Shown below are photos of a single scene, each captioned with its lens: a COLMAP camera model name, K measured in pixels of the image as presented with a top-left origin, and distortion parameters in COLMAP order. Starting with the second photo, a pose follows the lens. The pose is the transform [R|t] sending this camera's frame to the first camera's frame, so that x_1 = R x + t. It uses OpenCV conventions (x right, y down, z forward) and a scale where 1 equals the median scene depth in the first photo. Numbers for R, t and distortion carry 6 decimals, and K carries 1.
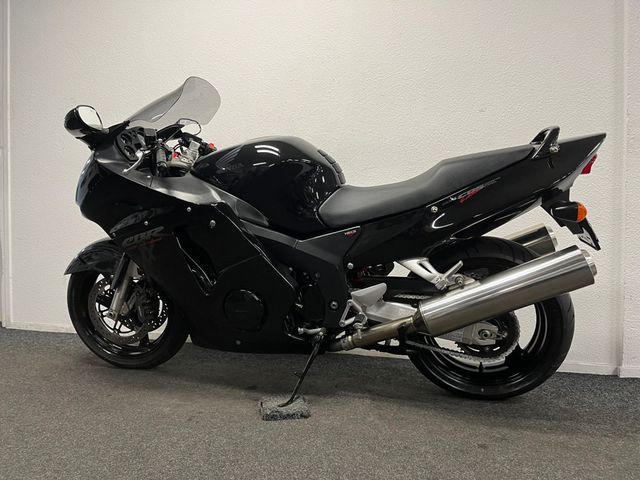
lens RADIAL K [[477.8, 0, 320.0], [0, 477.8, 240.0], [0, 0, 1]] dist [0.008679, 0.000285]
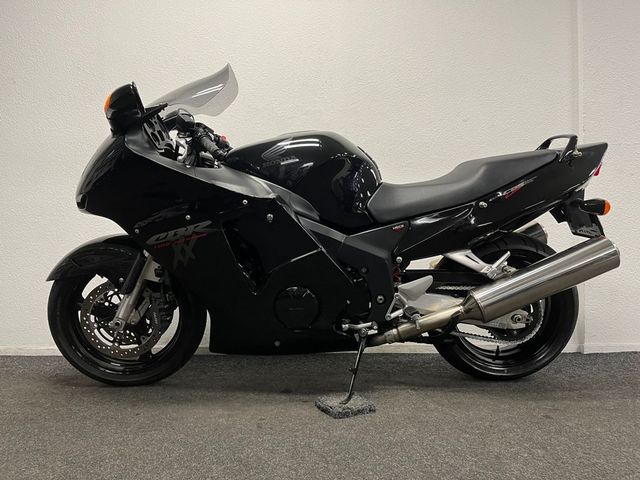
lens RADIAL K [[477.8, 0, 320.0], [0, 477.8, 240.0], [0, 0, 1]] dist [0.008679, 0.000285]
pose [[0.959591, -0.007423, 0.281301, -0.378928], [0.014499, 0.999628, -0.023083, 0.032421], [-0.281025, 0.026229, 0.959342, 0.061250]]
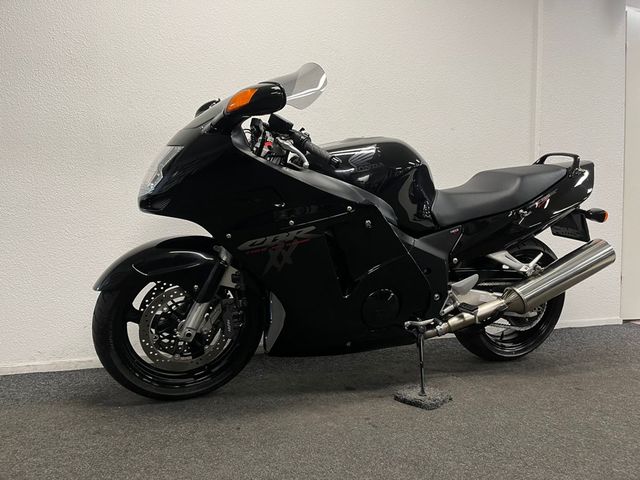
lens RADIAL K [[477.8, 0, 320.0], [0, 477.8, 240.0], [0, 0, 1]] dist [0.008679, 0.000285]
pose [[0.823418, -0.019307, 0.567106, -0.821259], [0.011033, 0.999777, 0.018017, -0.018192], [-0.567327, -0.008578, 0.823448, 0.244447]]
